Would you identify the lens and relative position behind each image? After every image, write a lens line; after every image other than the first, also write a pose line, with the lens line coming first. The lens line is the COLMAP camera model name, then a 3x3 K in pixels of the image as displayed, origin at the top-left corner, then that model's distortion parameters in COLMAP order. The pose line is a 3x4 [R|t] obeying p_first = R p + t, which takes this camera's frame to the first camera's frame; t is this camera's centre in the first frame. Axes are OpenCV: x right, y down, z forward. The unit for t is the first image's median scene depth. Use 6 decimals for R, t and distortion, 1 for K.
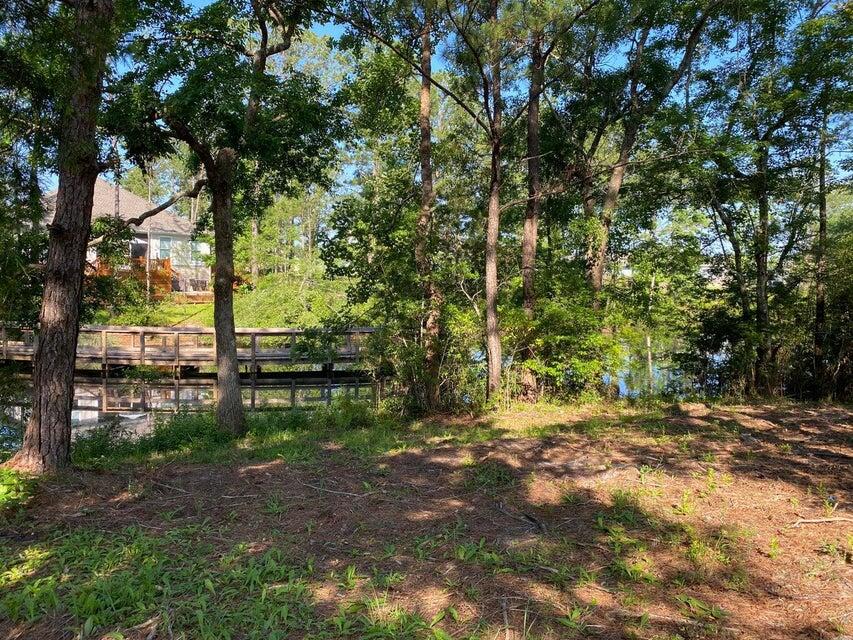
lens RADIAL K [[640.5, 0, 423.0], [0, 640.5, 322.1], [0, 0, 1]] dist [0.009021, -0.010390]
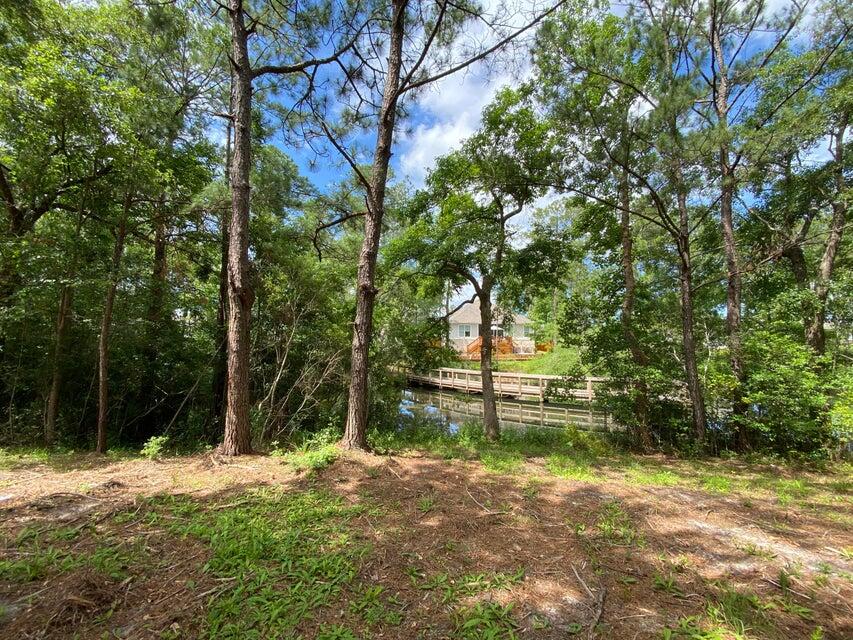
lens RADIAL K [[339.5, 0, 425.3], [0, 339.5, 322.3], [0, 0, 1]] dist [0.007346, -0.015749]
pose [[0.774731, -0.054328, -0.629952, 0.110384], [-0.031478, 0.991752, -0.124243, -0.012891], [0.631507, 0.116085, 0.766631, 0.135237]]
